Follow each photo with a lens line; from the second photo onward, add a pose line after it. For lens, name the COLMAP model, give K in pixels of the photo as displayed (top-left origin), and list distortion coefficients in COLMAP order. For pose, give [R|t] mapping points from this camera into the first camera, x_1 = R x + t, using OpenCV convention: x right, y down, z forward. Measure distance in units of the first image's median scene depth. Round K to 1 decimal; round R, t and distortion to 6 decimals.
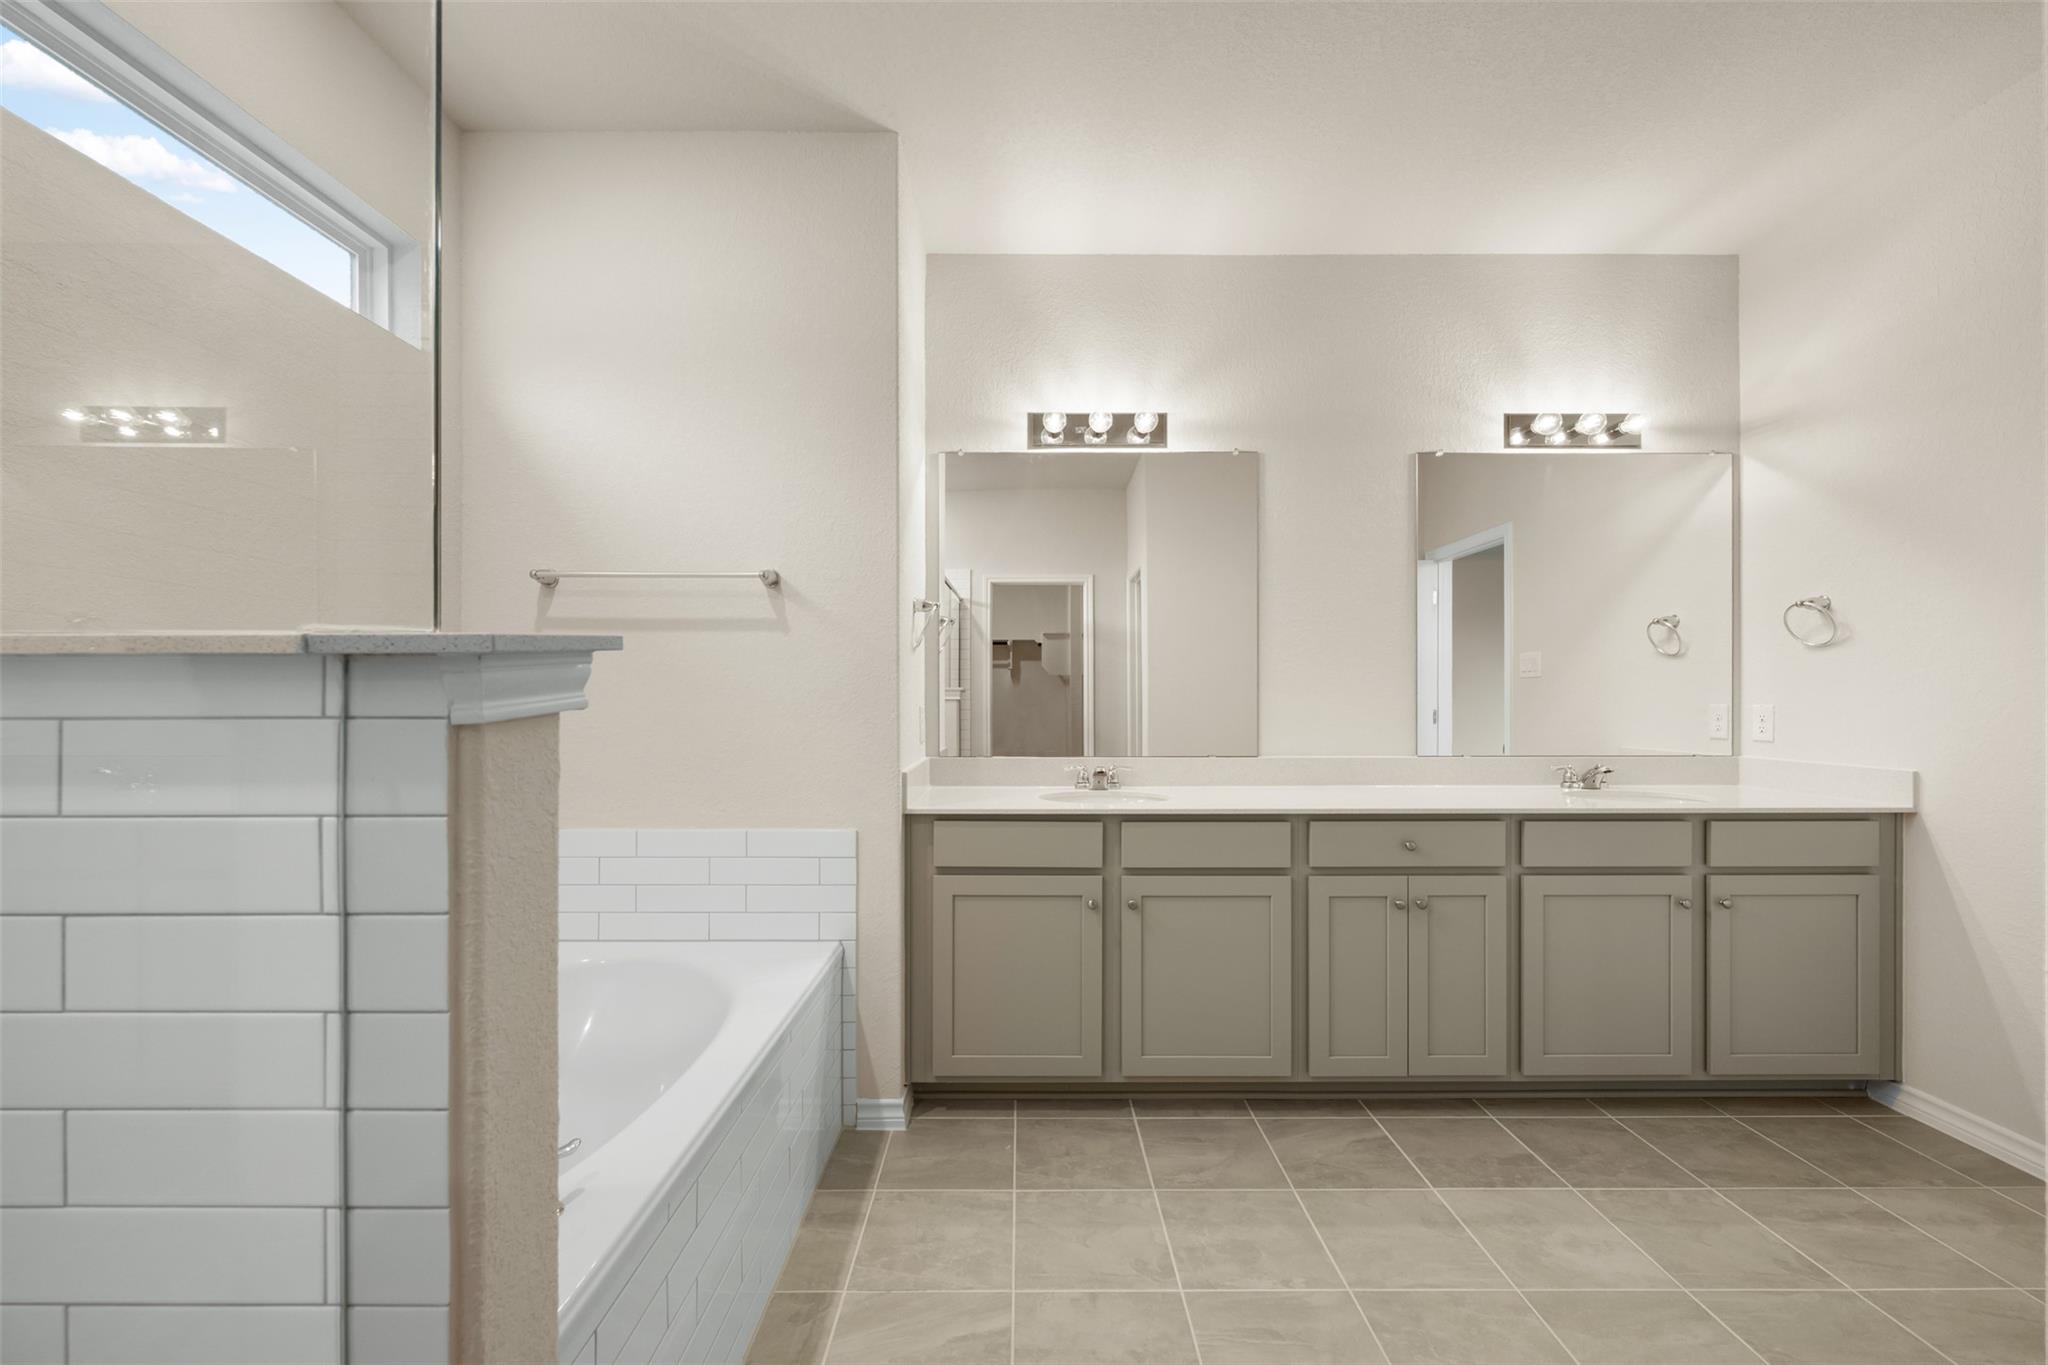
lens RADIAL K [[815.8, 0, 1042.7], [0, 815.8, 696.6], [0, 0, 1]] dist [-0.001961, -0.000545]
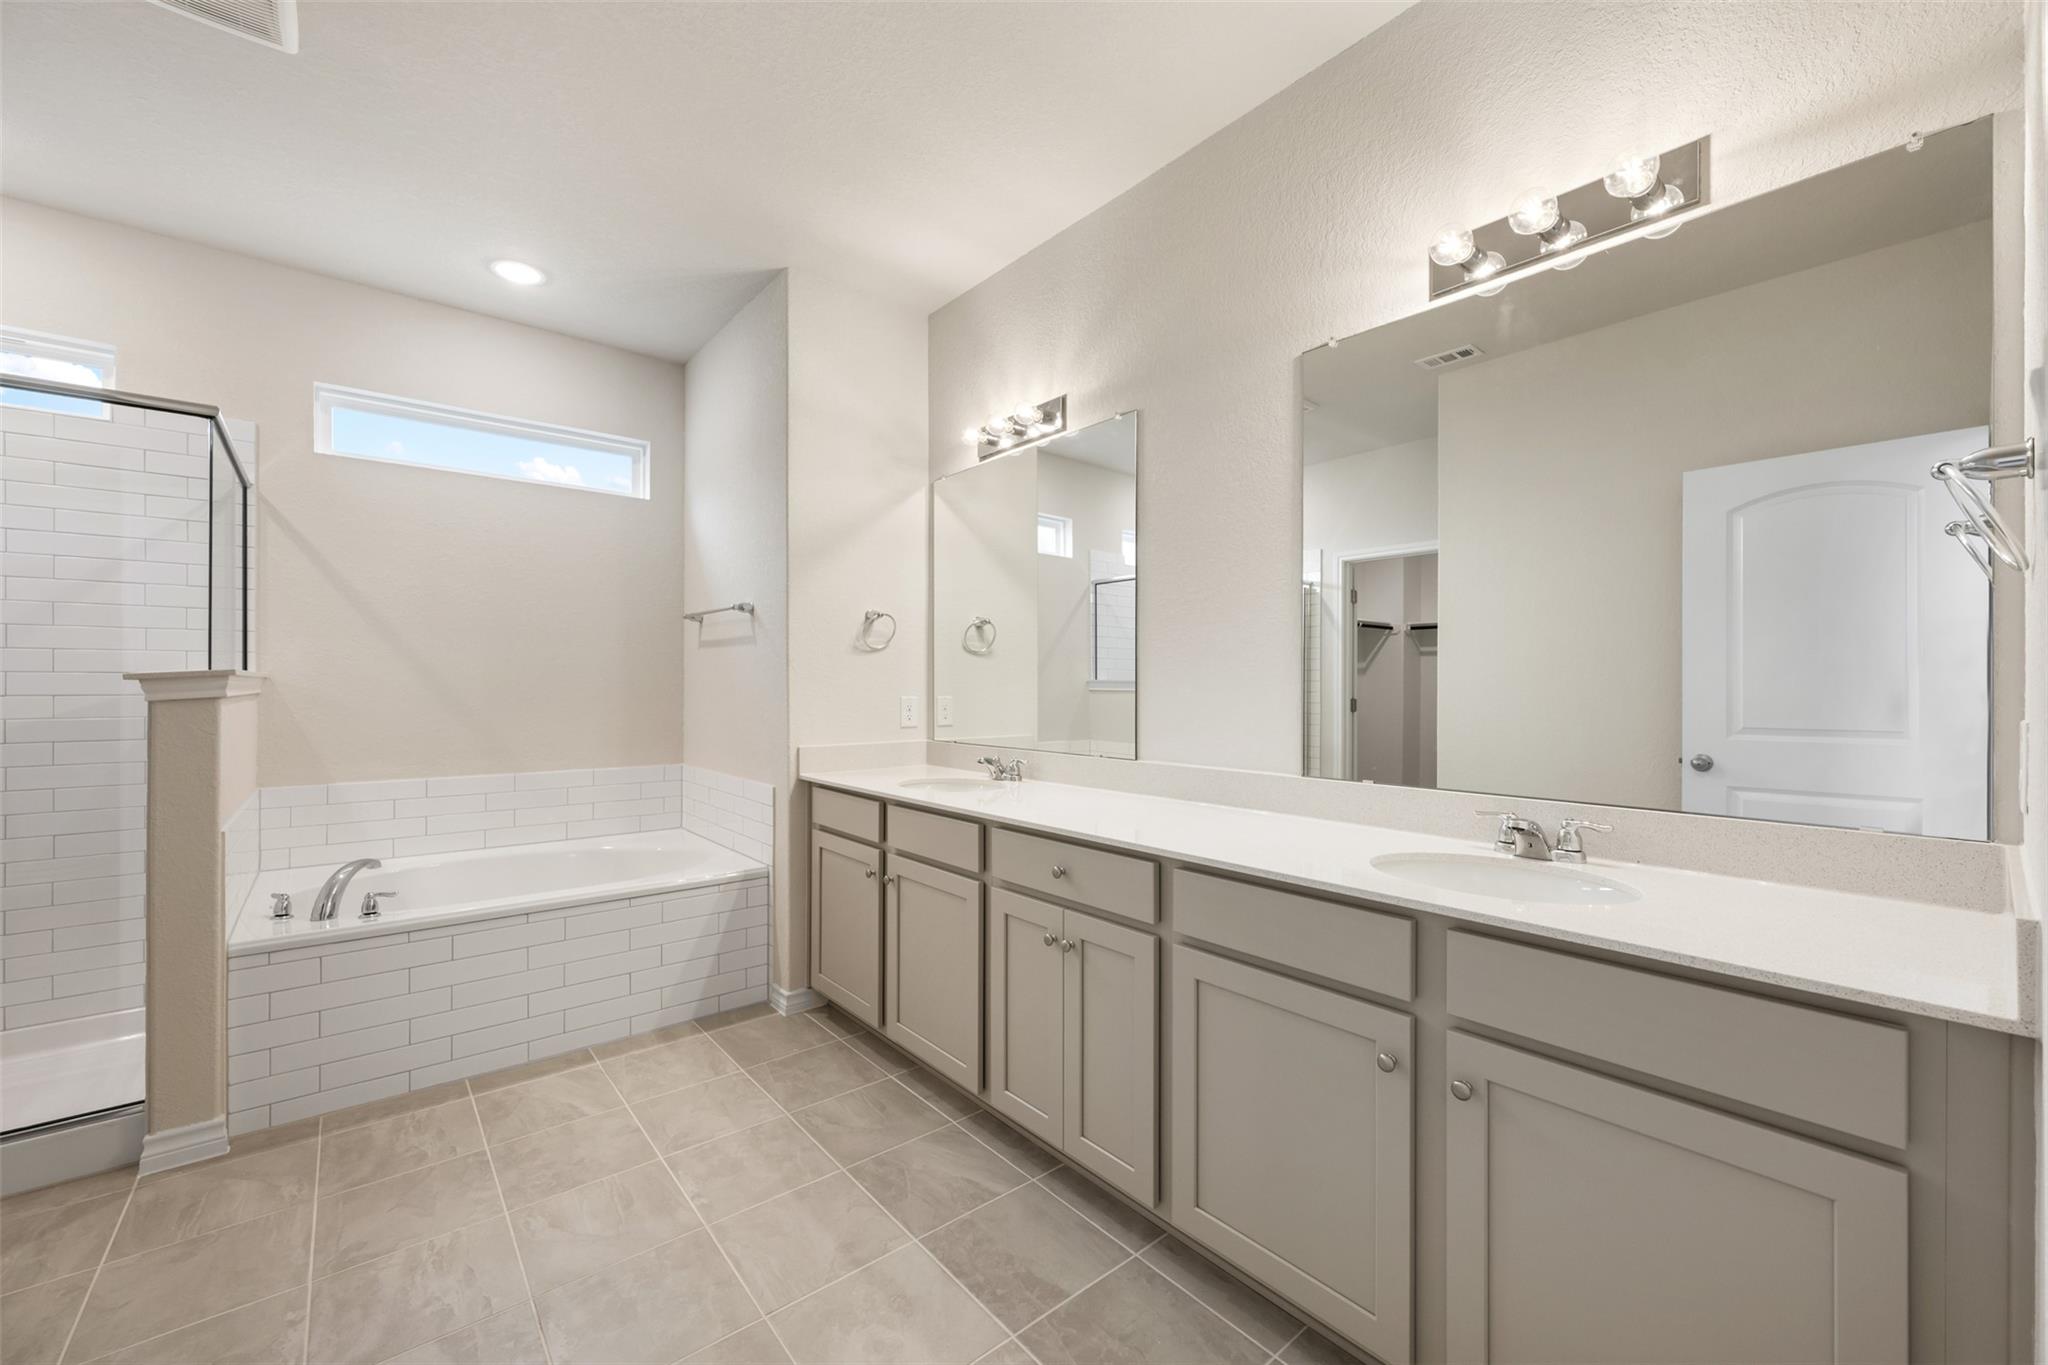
lens RADIAL K [[815.8, 0, 1032.4], [0, 815.8, 683.7], [0, 0, 1]] dist [-0.001961, -0.000545]
pose [[0.633966, -0.000743, -0.773361, 1.197007], [-0.001261, 0.999997, -0.001995, -0.008655], [0.773360, 0.002240, 0.633963, 0.501991]]
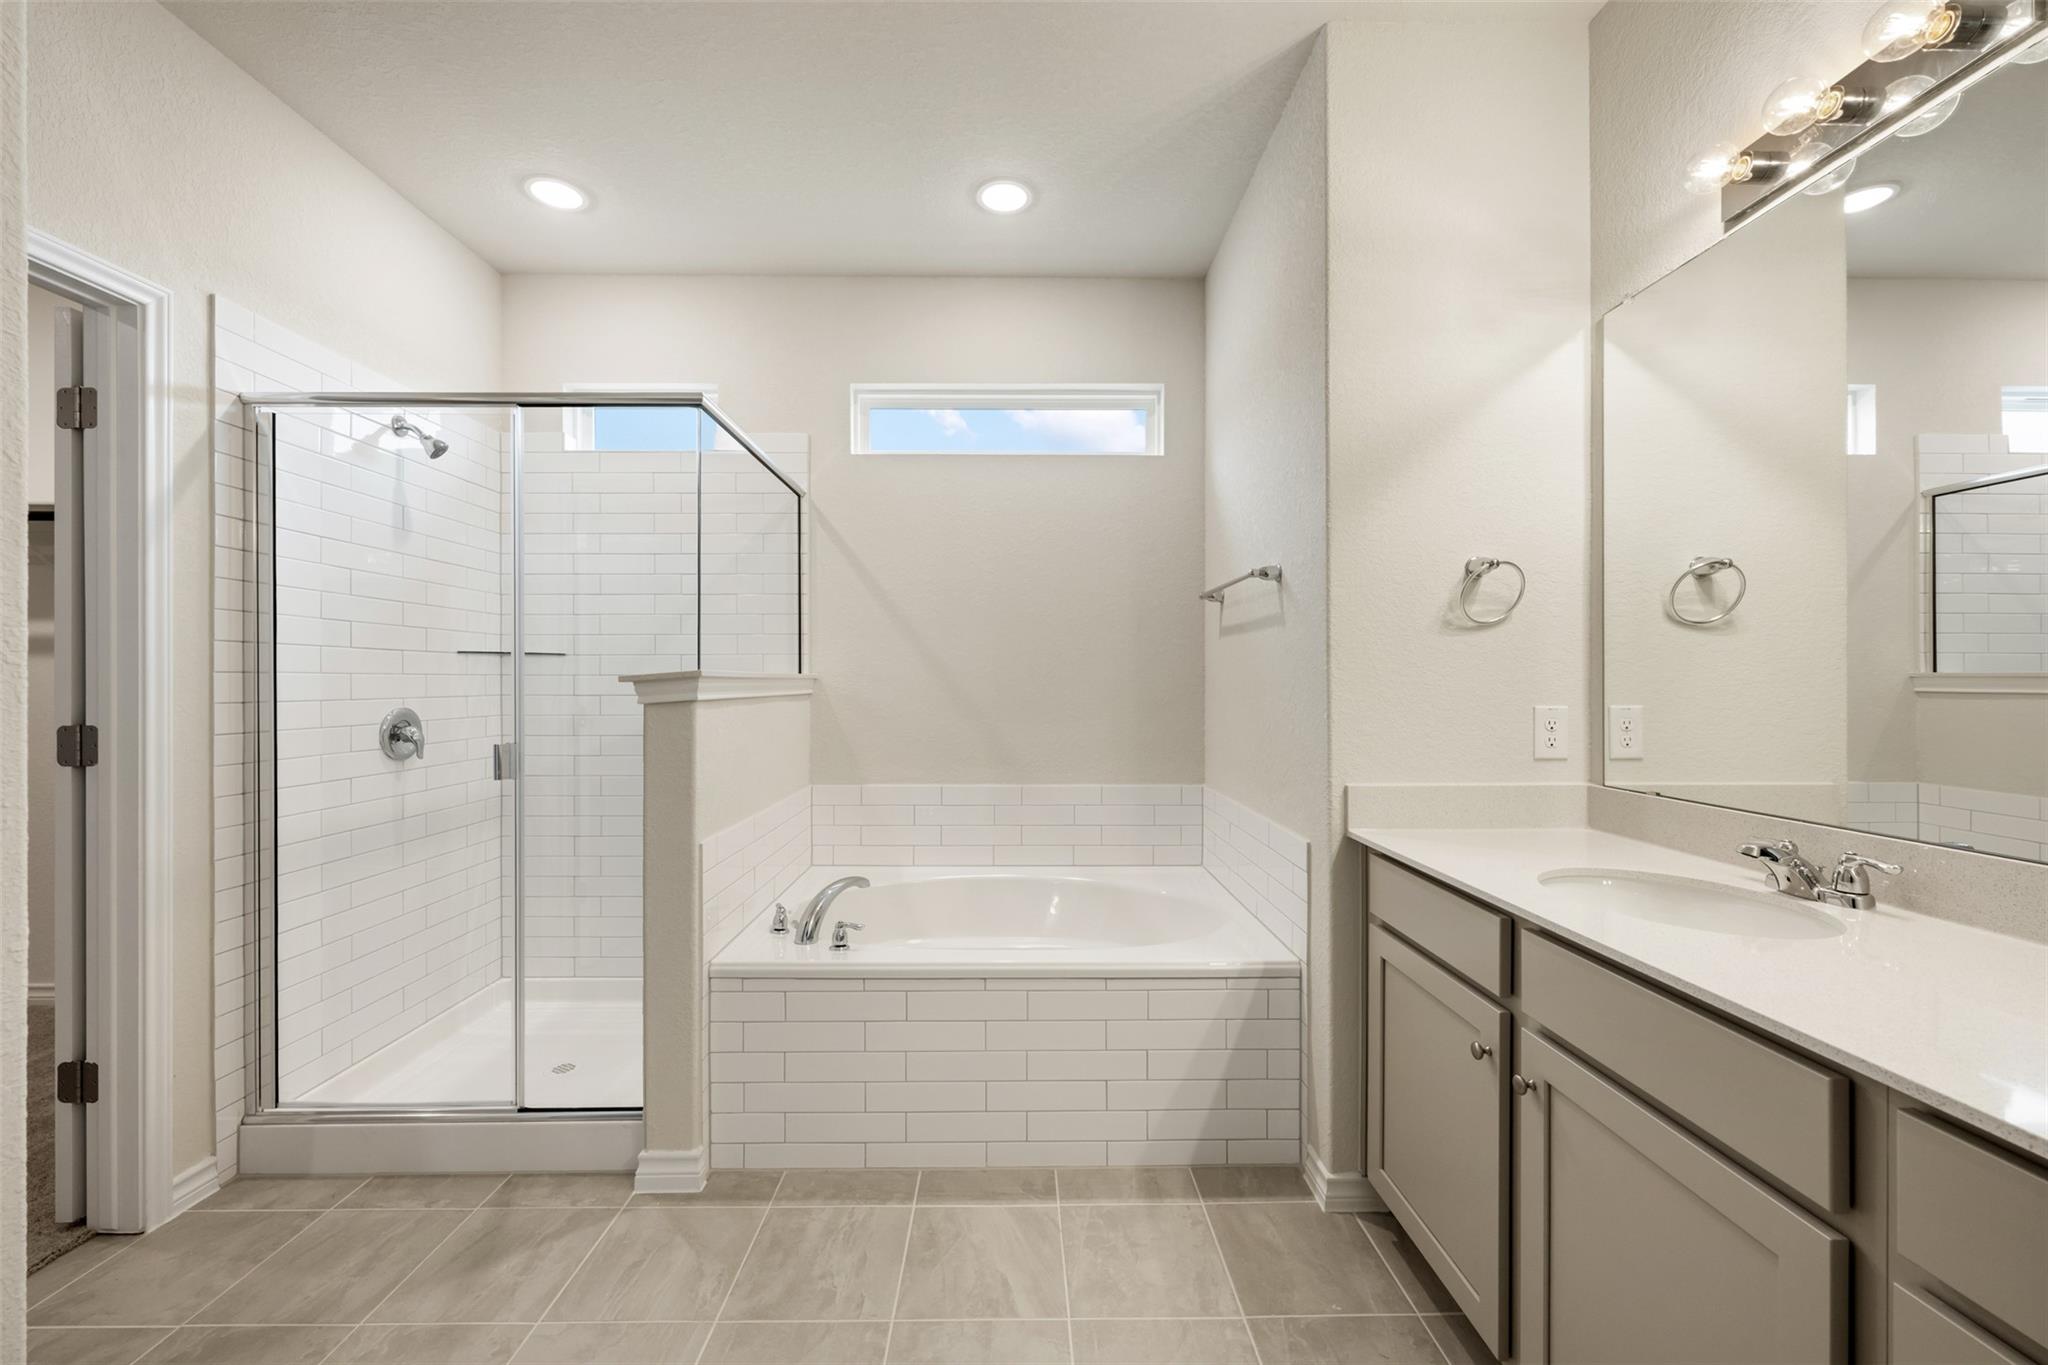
lens RADIAL K [[815.8, 0, 1015.6], [0, 815.8, 685.2], [0, 0, 1]] dist [-0.001961, -0.000545]
pose [[-0.010154, 0.003352, -0.999943, 0.717836], [0.001657, 0.999993, 0.003335, -0.012780], [0.999947, -0.001623, -0.010159, 0.743089]]
